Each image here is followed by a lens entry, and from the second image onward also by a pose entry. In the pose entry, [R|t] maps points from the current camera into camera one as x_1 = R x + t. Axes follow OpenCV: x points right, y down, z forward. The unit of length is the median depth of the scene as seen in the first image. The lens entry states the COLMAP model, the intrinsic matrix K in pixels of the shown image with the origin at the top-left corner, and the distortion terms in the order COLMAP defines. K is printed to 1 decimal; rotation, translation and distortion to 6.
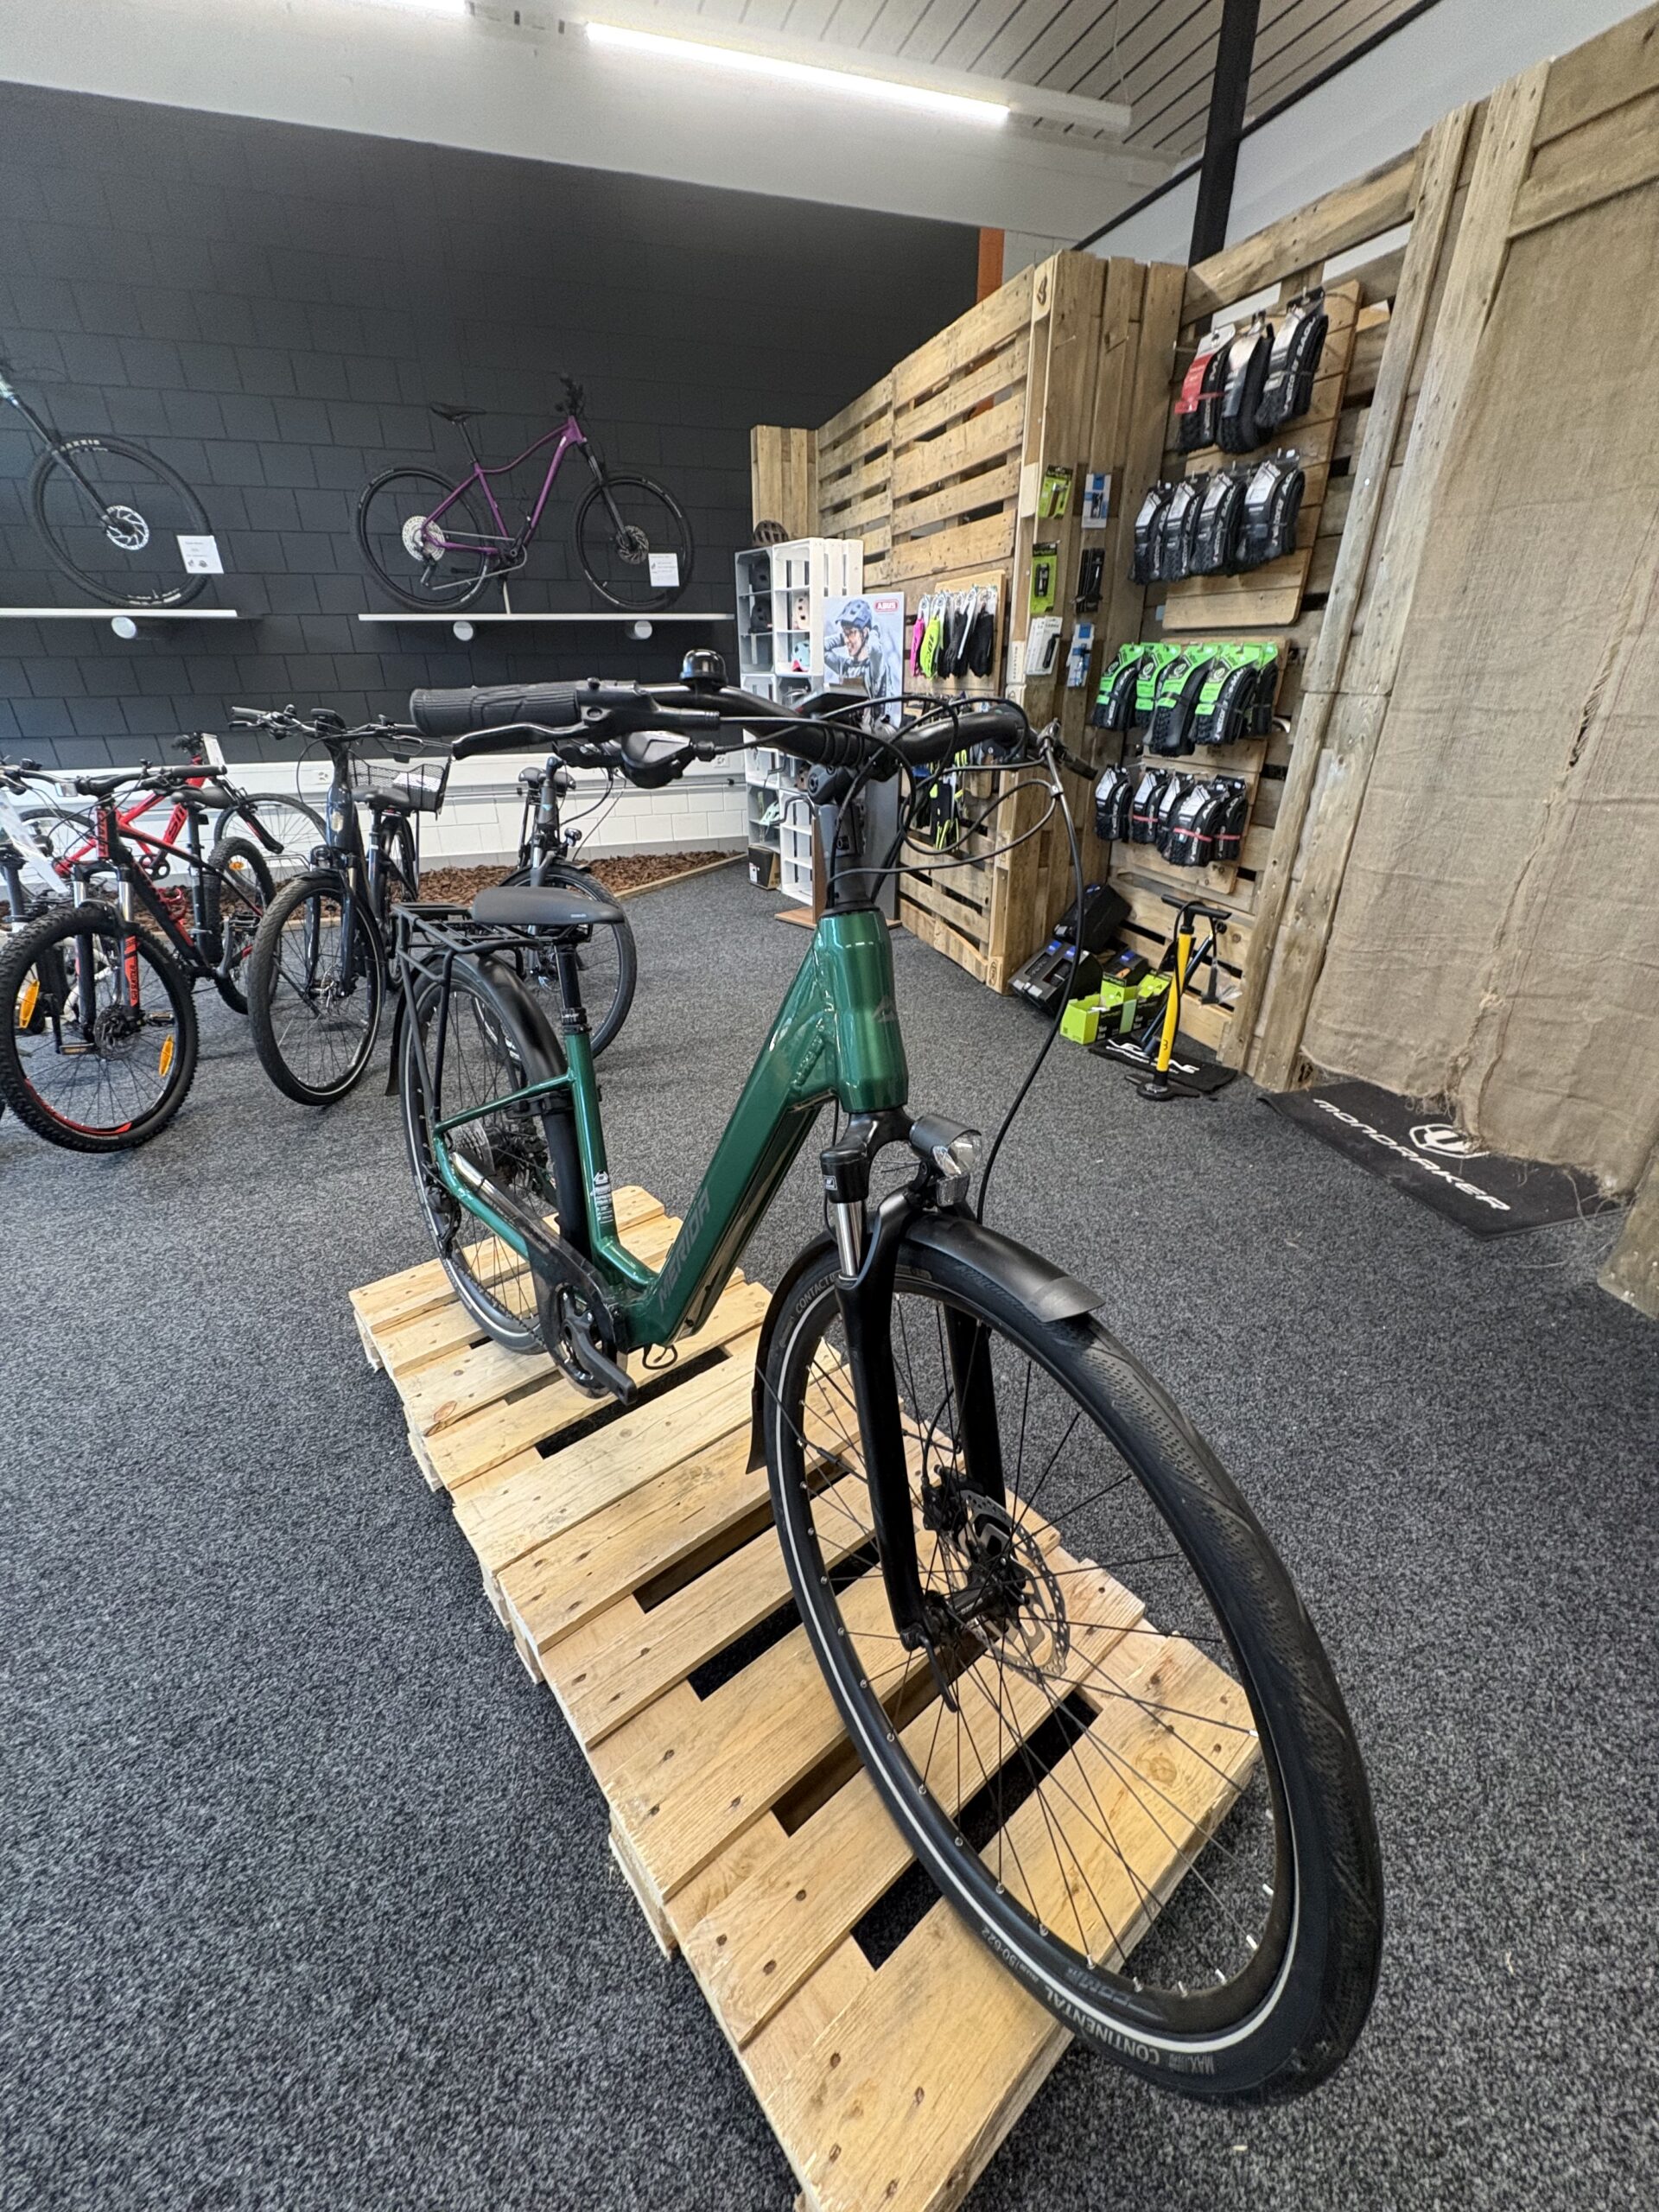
lens RADIAL K [[869.4, 0, 829.5], [0, 869.4, 1106.0], [0, 0, 1]] dist [-0.000039, -0.000270]
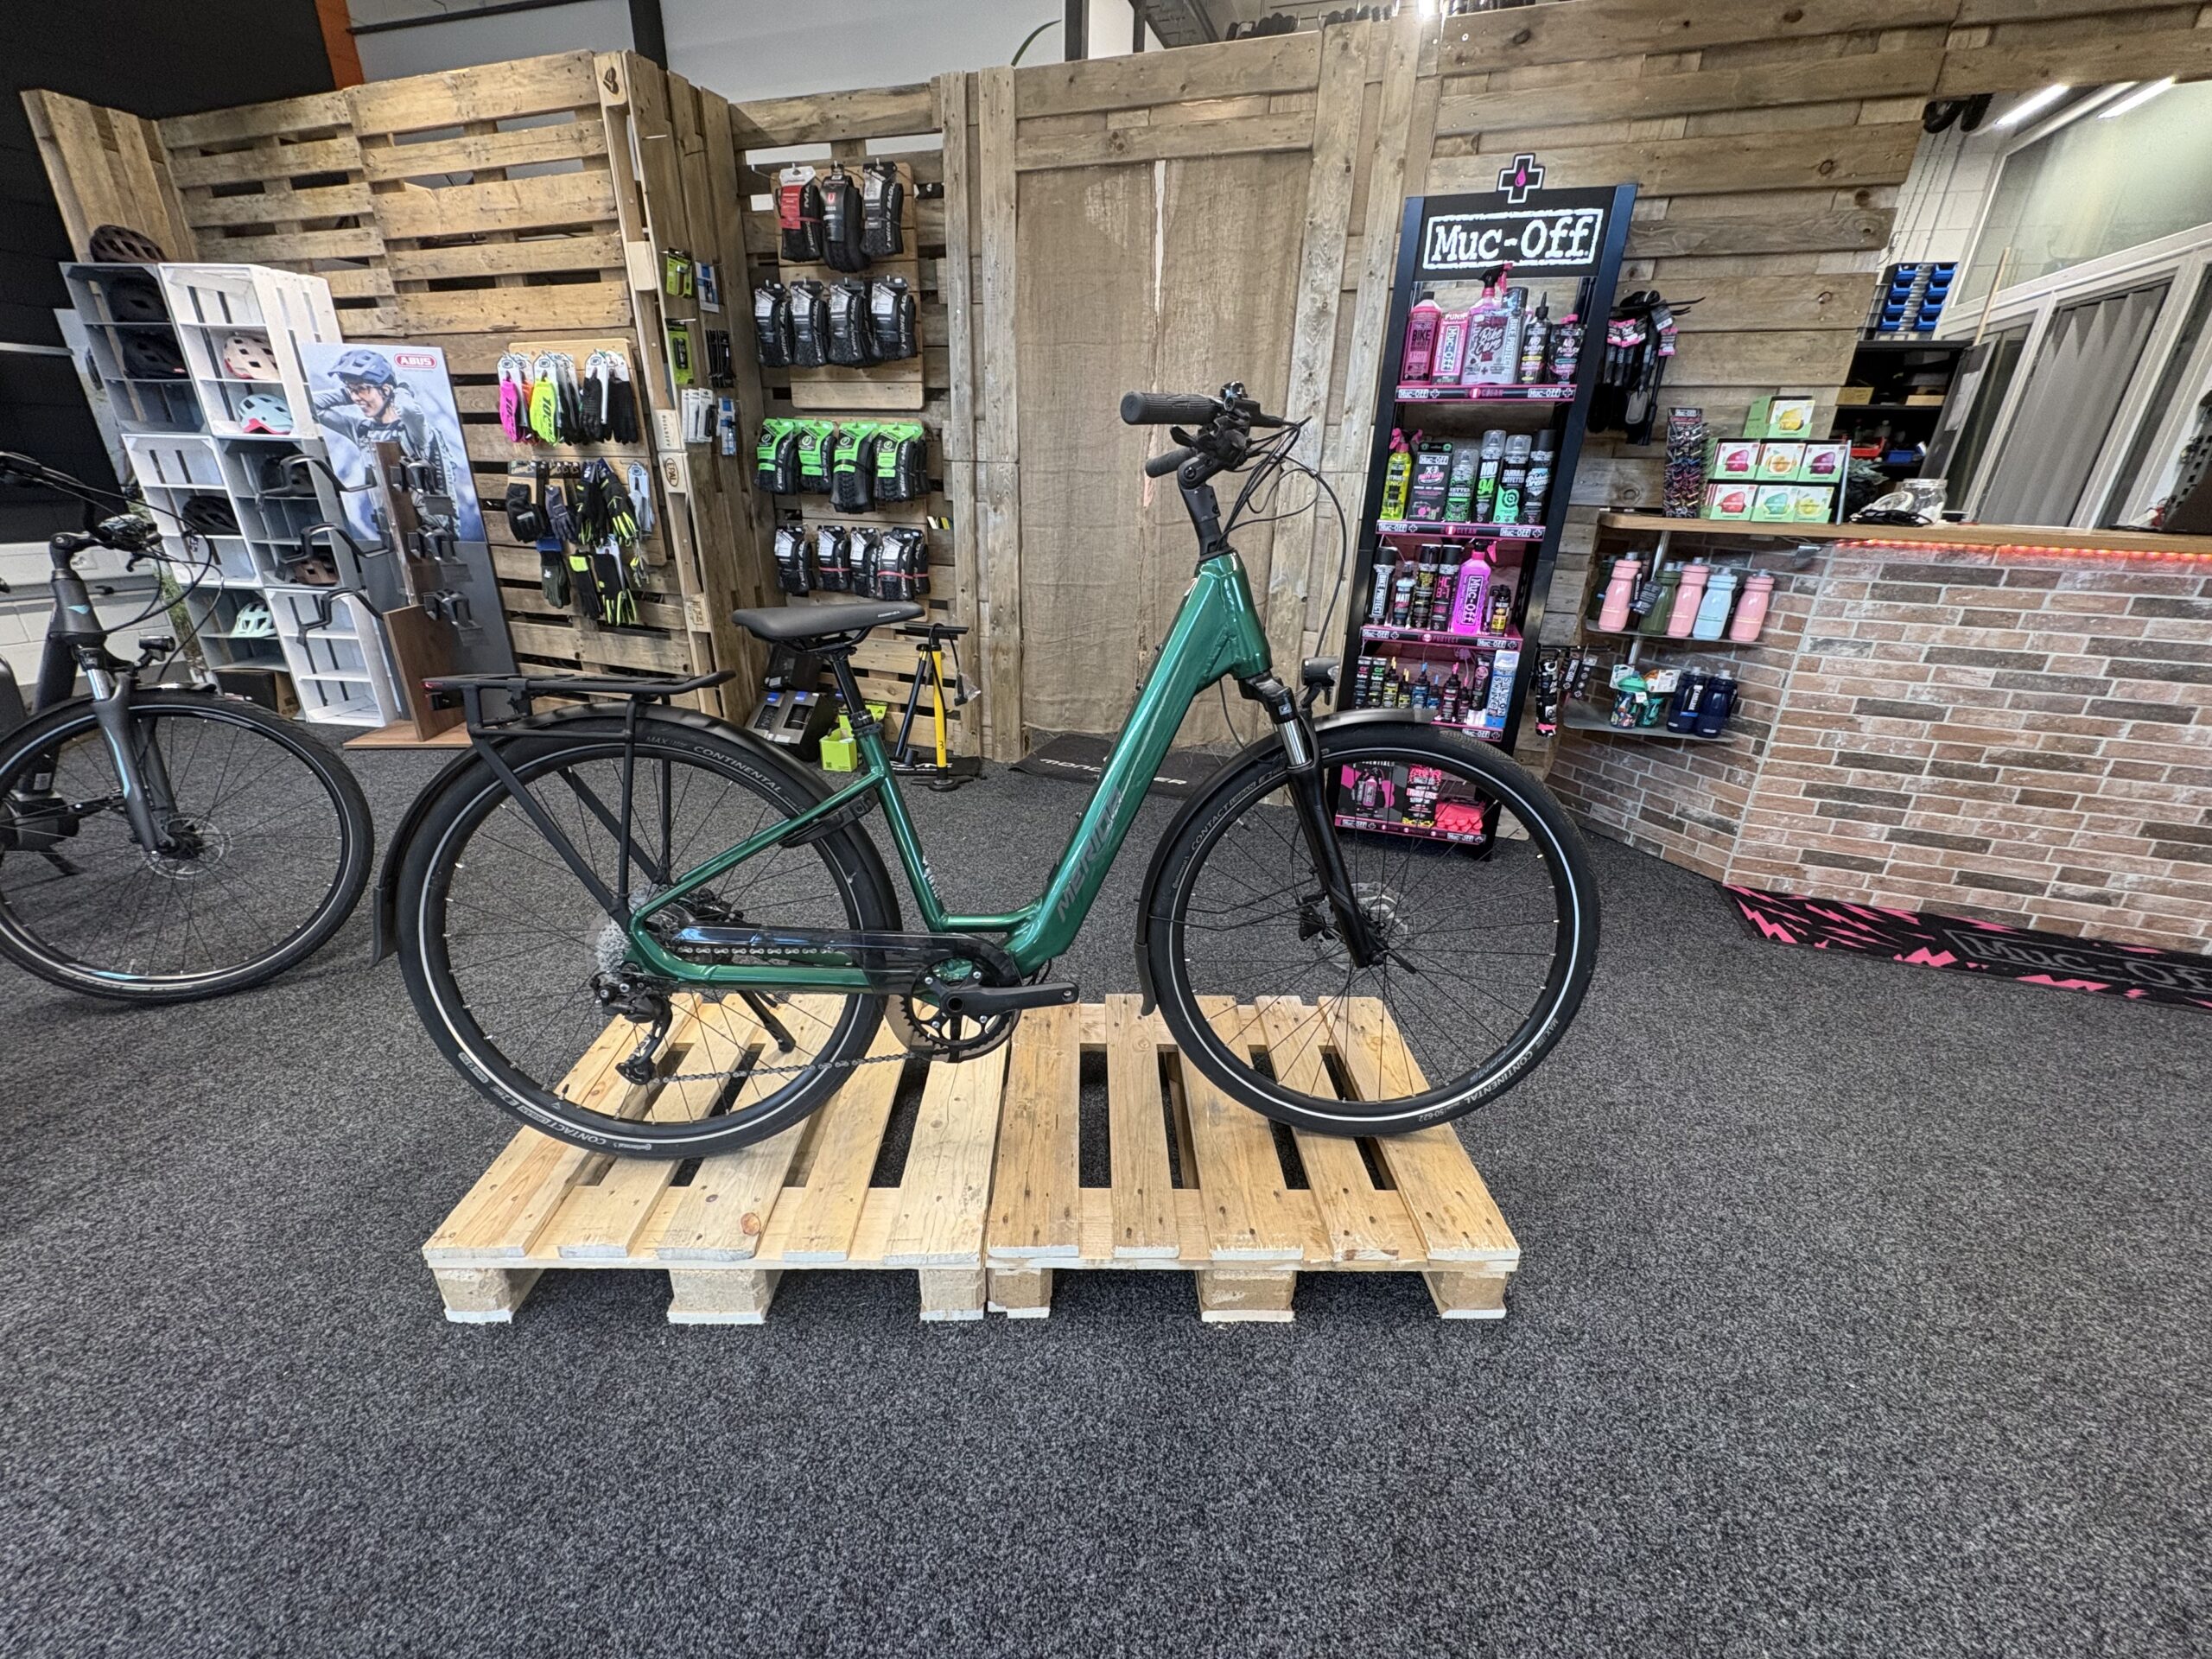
lens RADIAL K [[869.4, 0, 1098.5], [0, 869.4, 832.5], [0, 0, 1]] dist [-0.000039, -0.000270]
pose [[0.622417, -0.286823, 0.728237, -0.376495], [0.332793, 0.939121, 0.085447, 0.012737], [-0.708410, 0.189169, 0.679978, 0.045667]]
